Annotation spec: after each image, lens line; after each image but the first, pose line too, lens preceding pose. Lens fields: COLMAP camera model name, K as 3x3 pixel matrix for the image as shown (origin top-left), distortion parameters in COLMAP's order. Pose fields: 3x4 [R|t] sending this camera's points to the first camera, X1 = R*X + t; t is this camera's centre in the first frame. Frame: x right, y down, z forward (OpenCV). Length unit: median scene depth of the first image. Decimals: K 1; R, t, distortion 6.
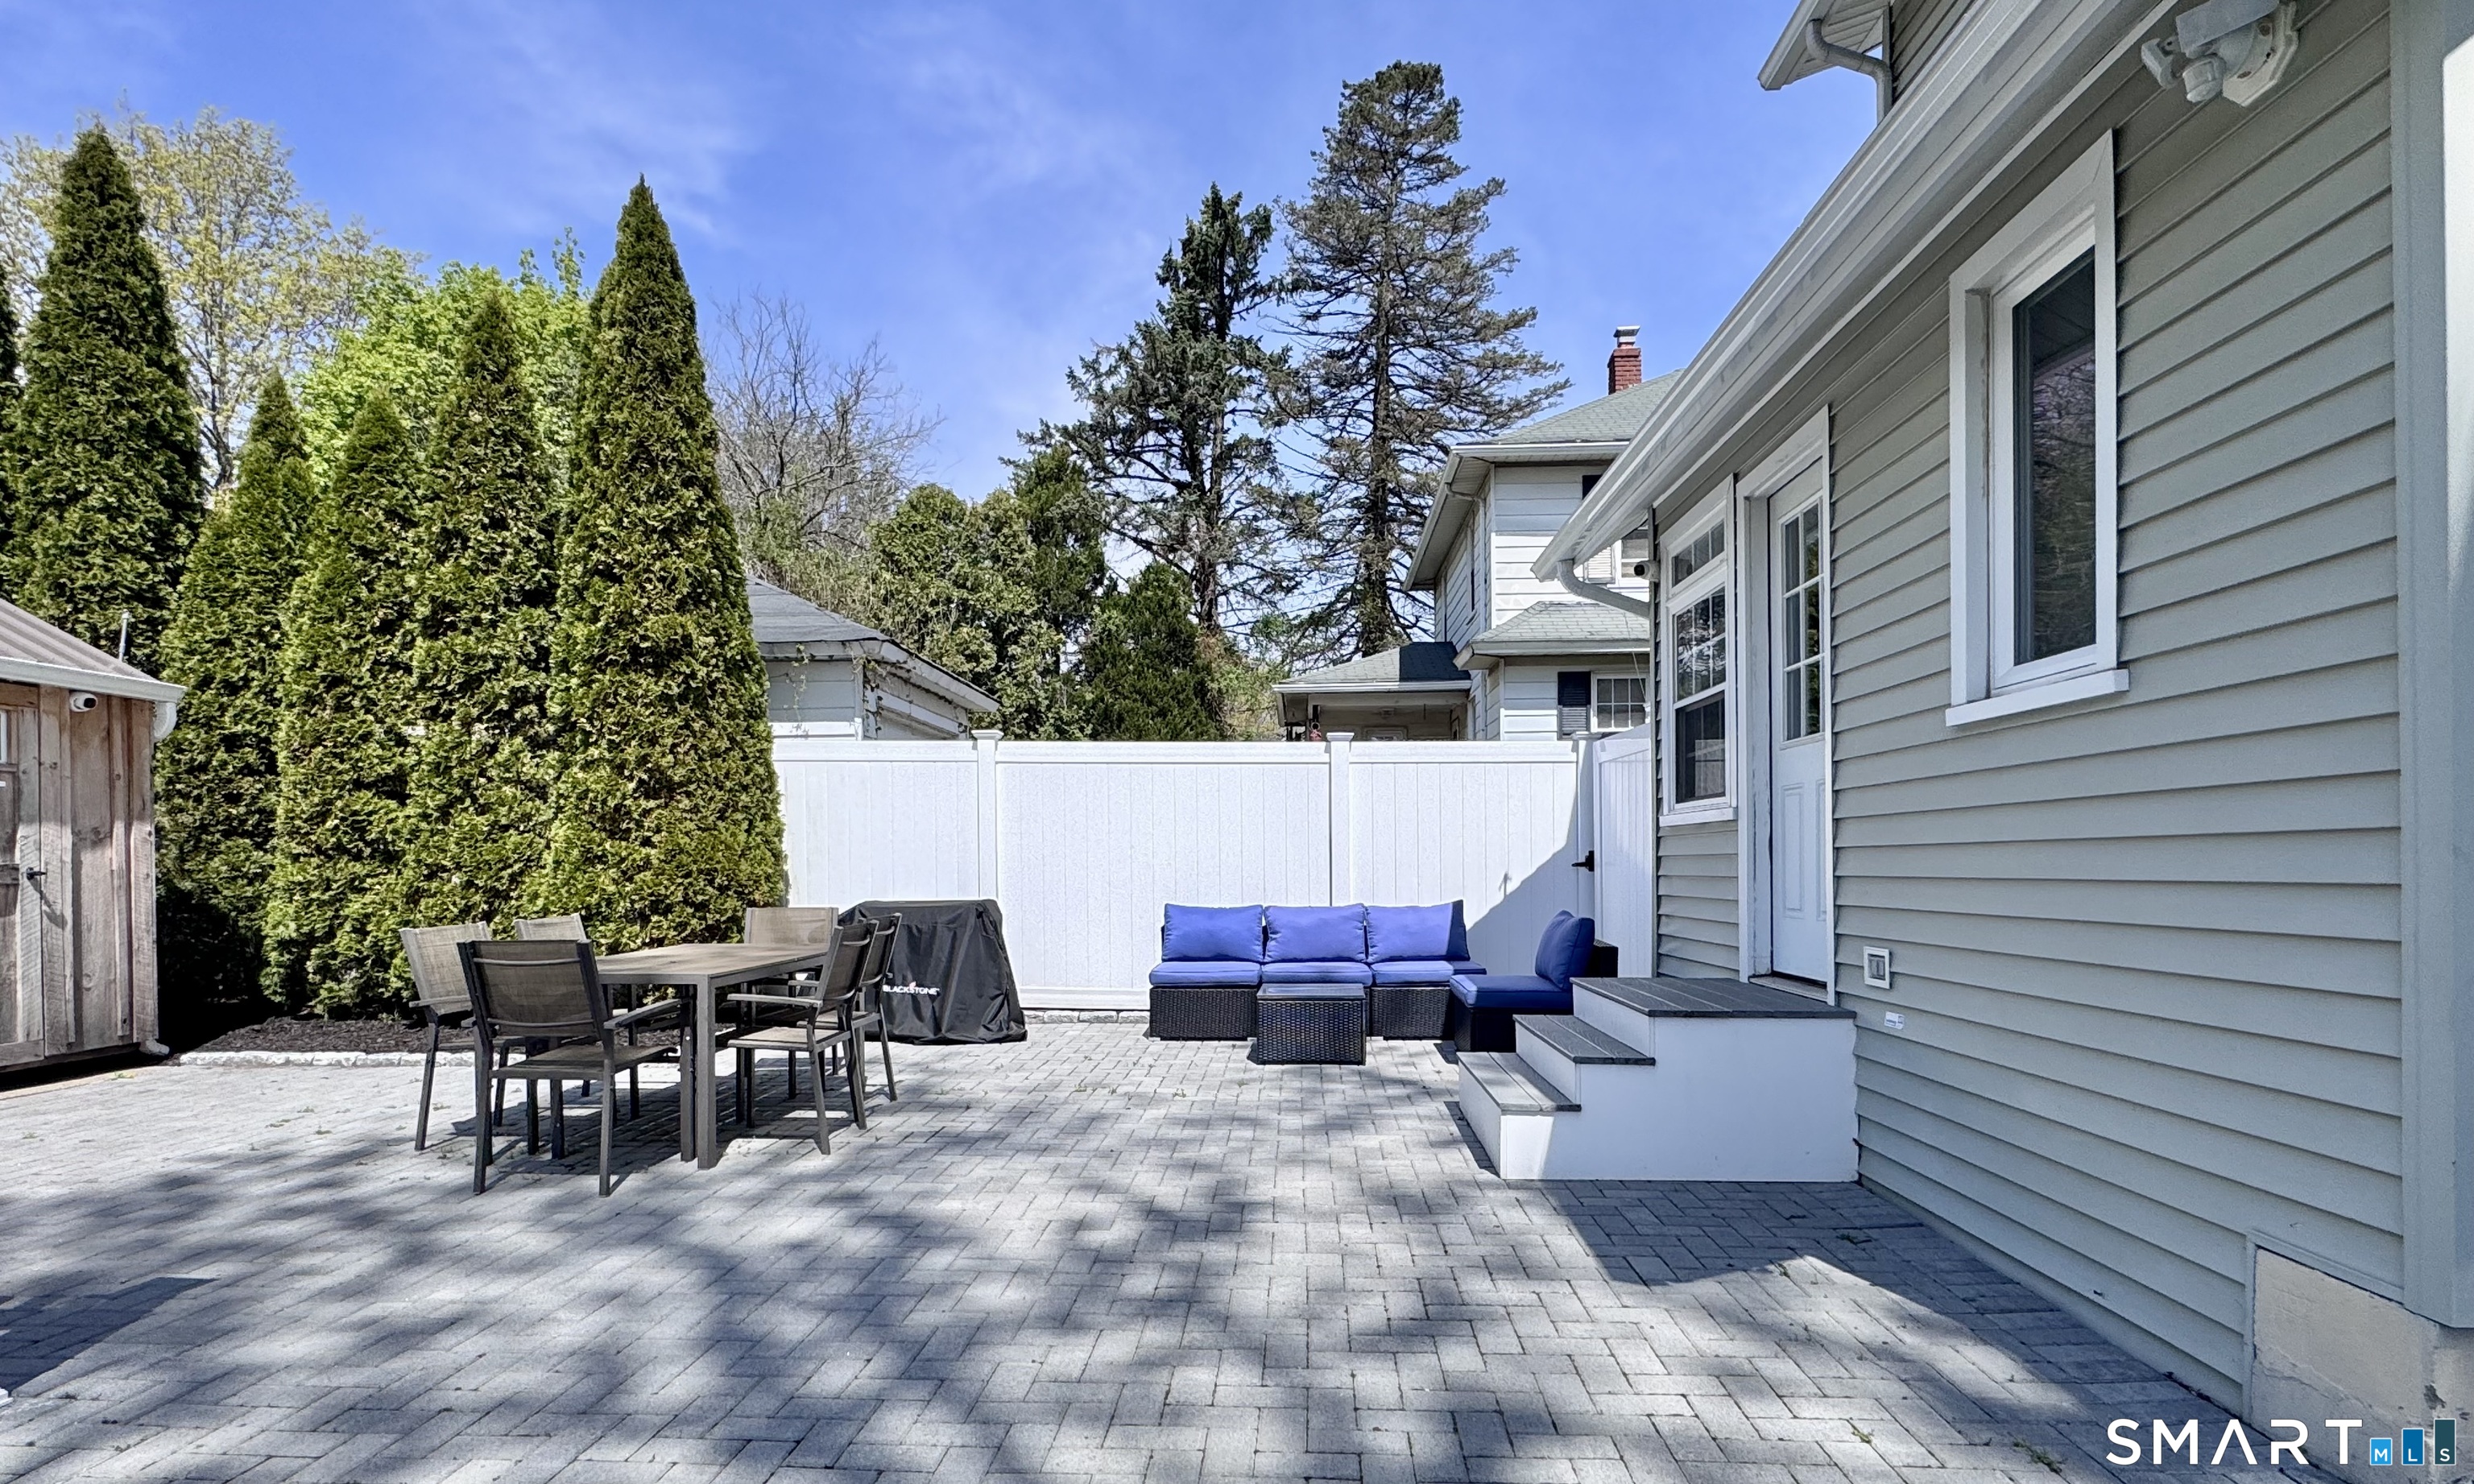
lens RADIAL K [[1277.4, 0, 1245.6], [0, 1277.4, 867.4], [0, 0, 1]] dist [0.002053, -0.001551]
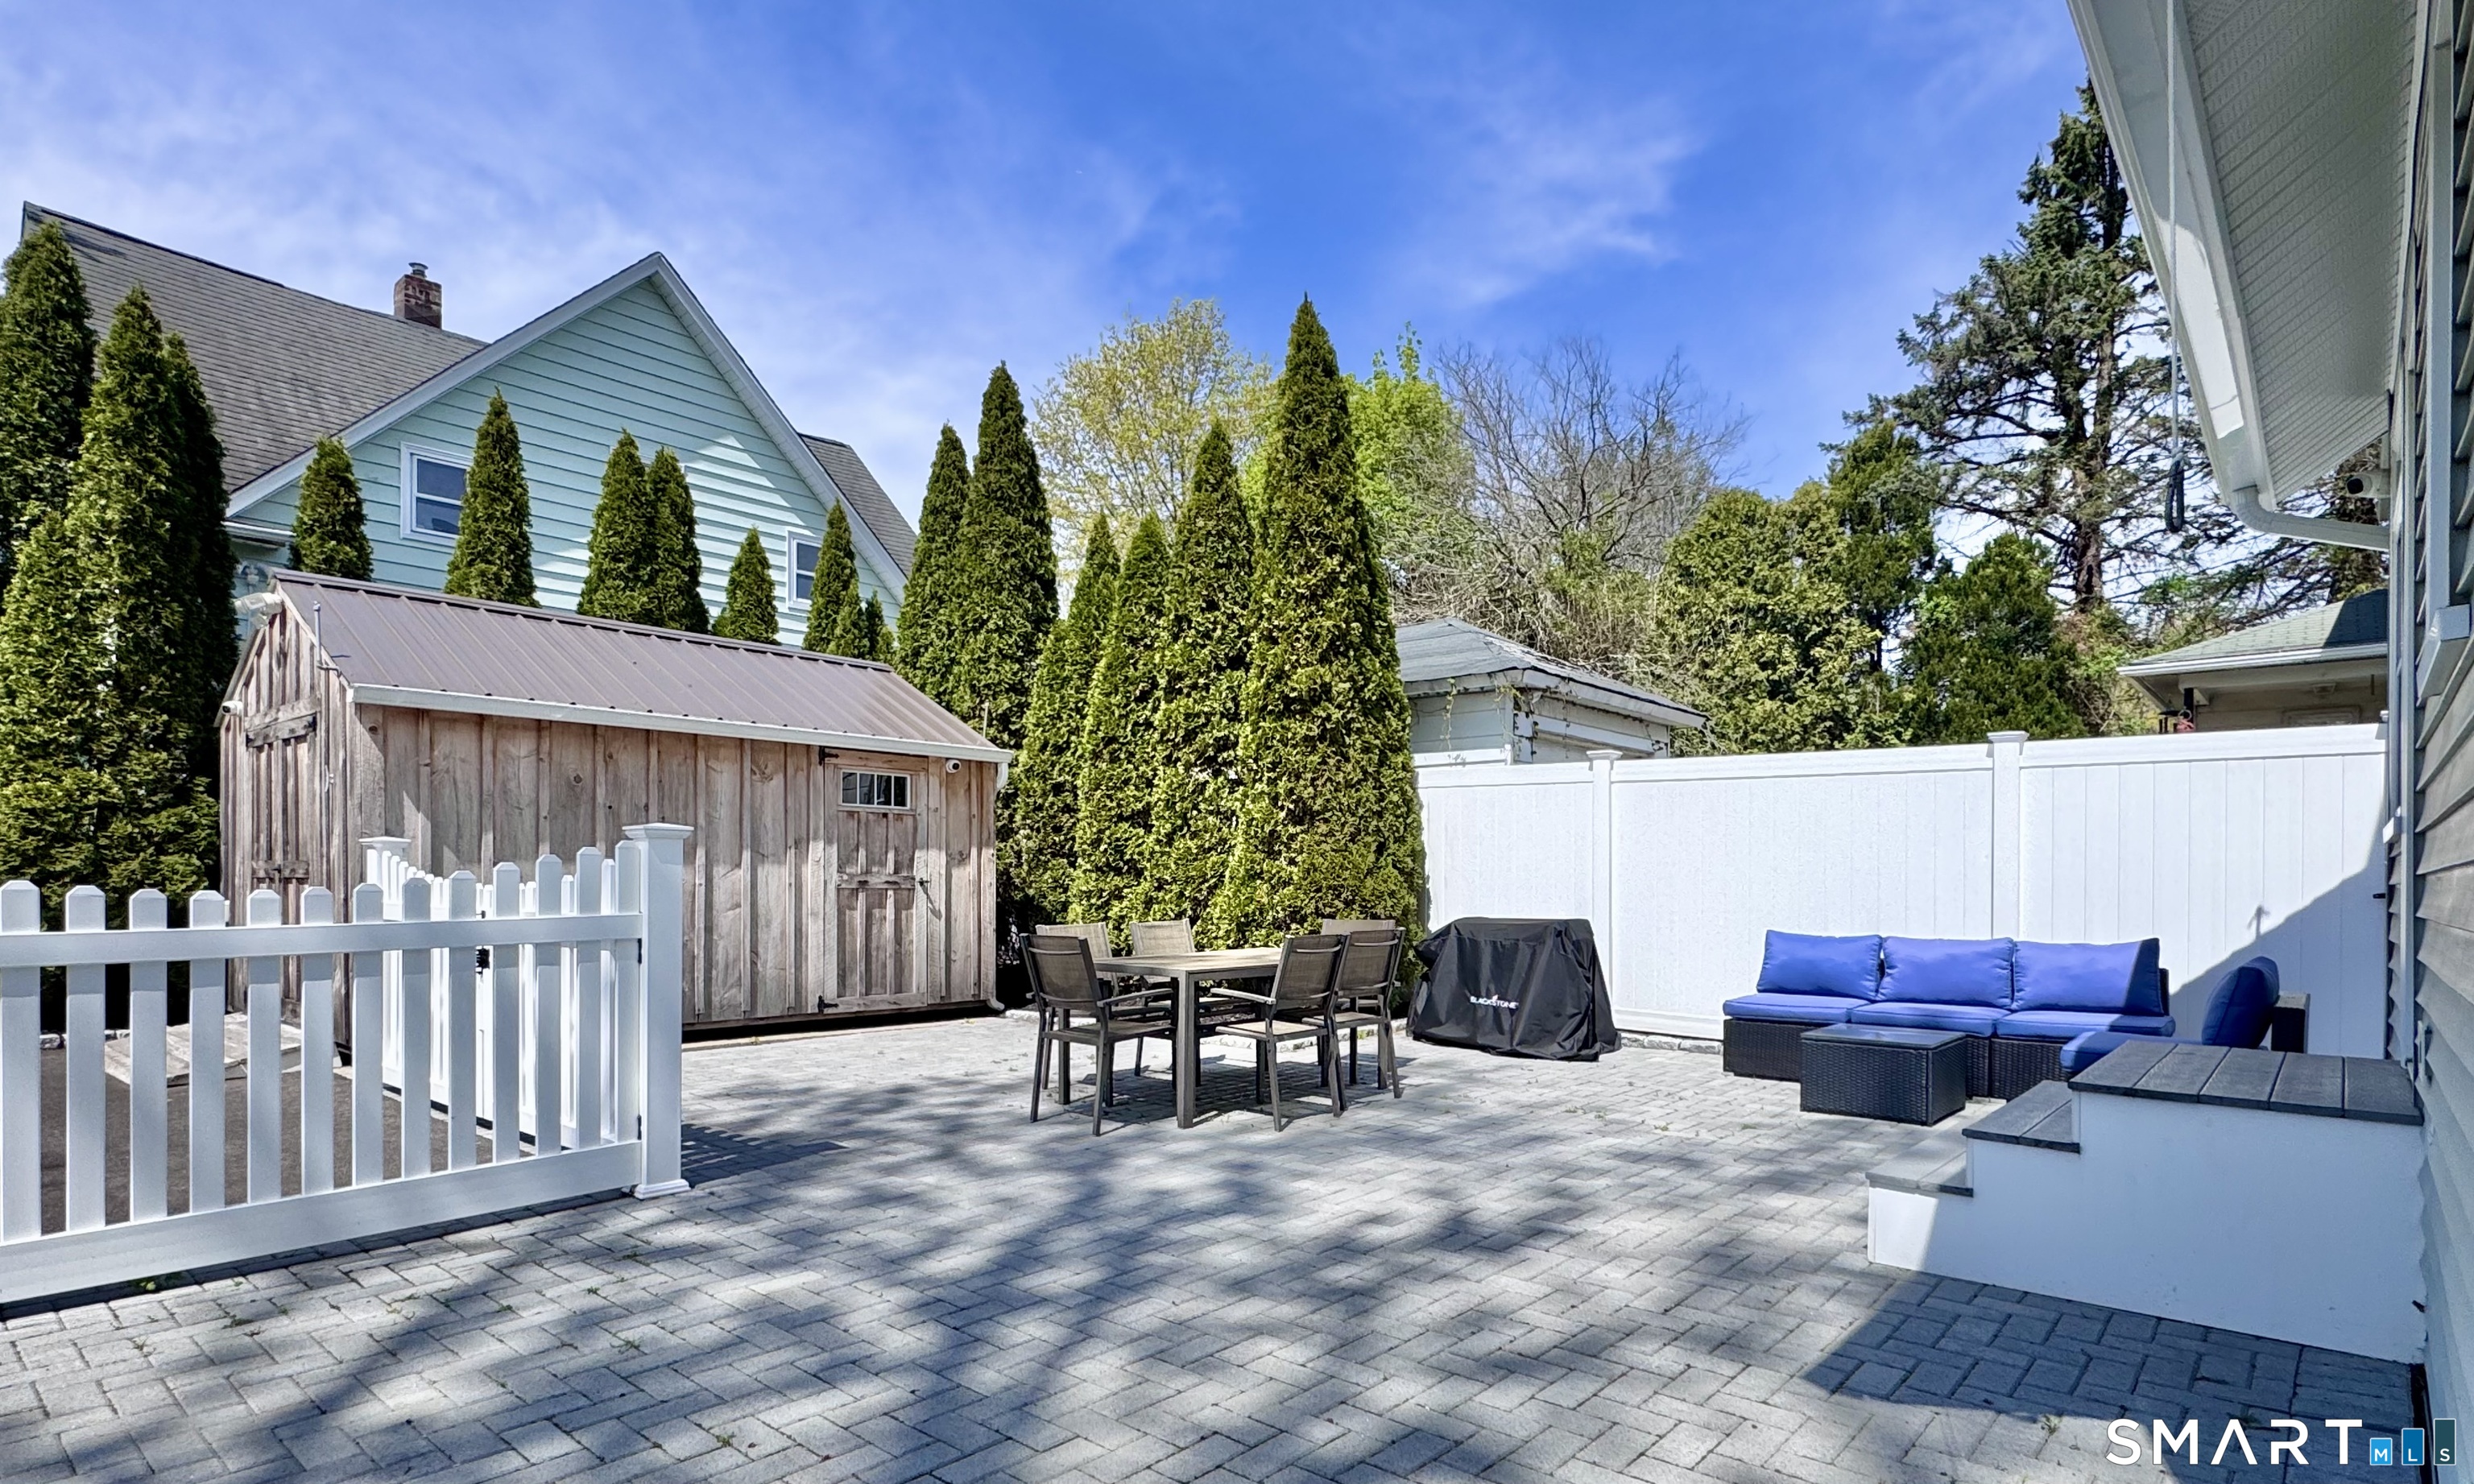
lens RADIAL K [[1289.8, 0, 1243.1], [0, 1289.8, 886.3], [0, 0, 1]] dist [-0.003176, -0.001179]
pose [[0.781471, 0.014078, -0.623782, 0.231766], [-0.013548, 0.999893, 0.005593, -0.003153], [0.623794, 0.004080, 0.781578, 0.038698]]
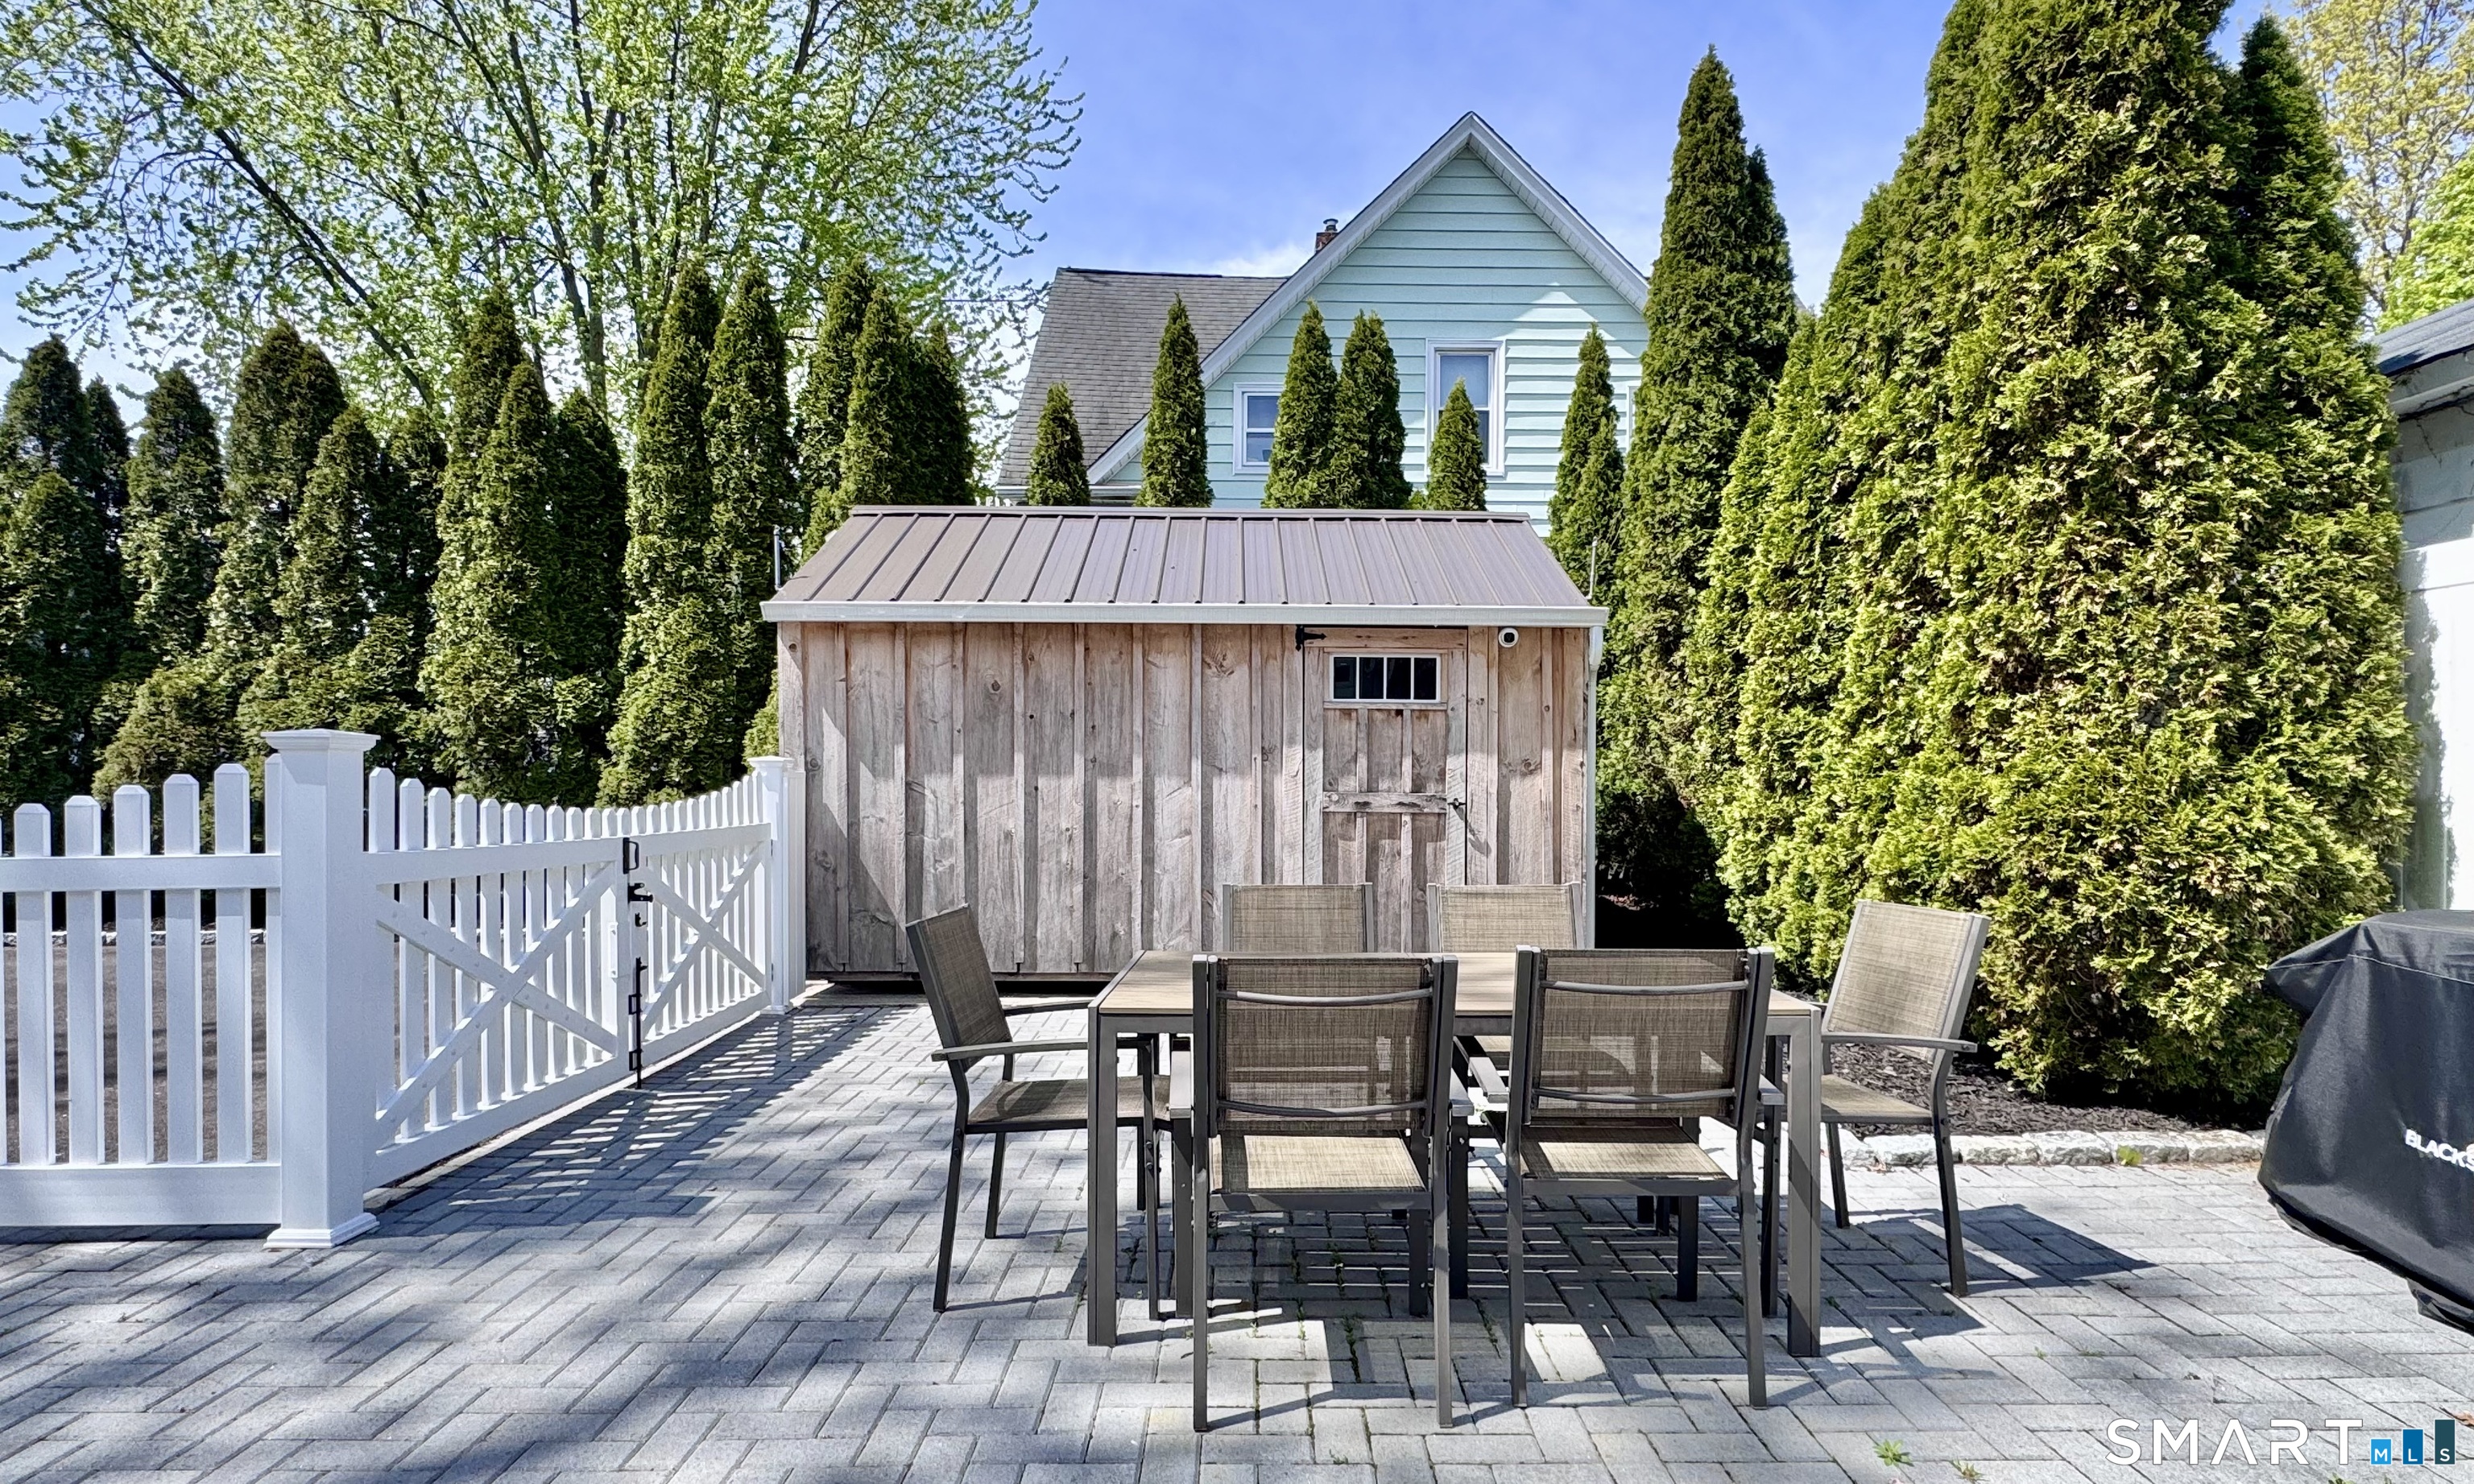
lens RADIAL K [[1268.3, 0, 1234.3], [0, 1268.3, 820.1], [0, 0, 1]] dist [-0.002158, -0.000964]
pose [[0.041291, 0.032989, -0.998602, 0.086262], [-0.009675, 0.999421, 0.032616, -0.011490], [0.999100, 0.008315, 0.041586, 0.609018]]
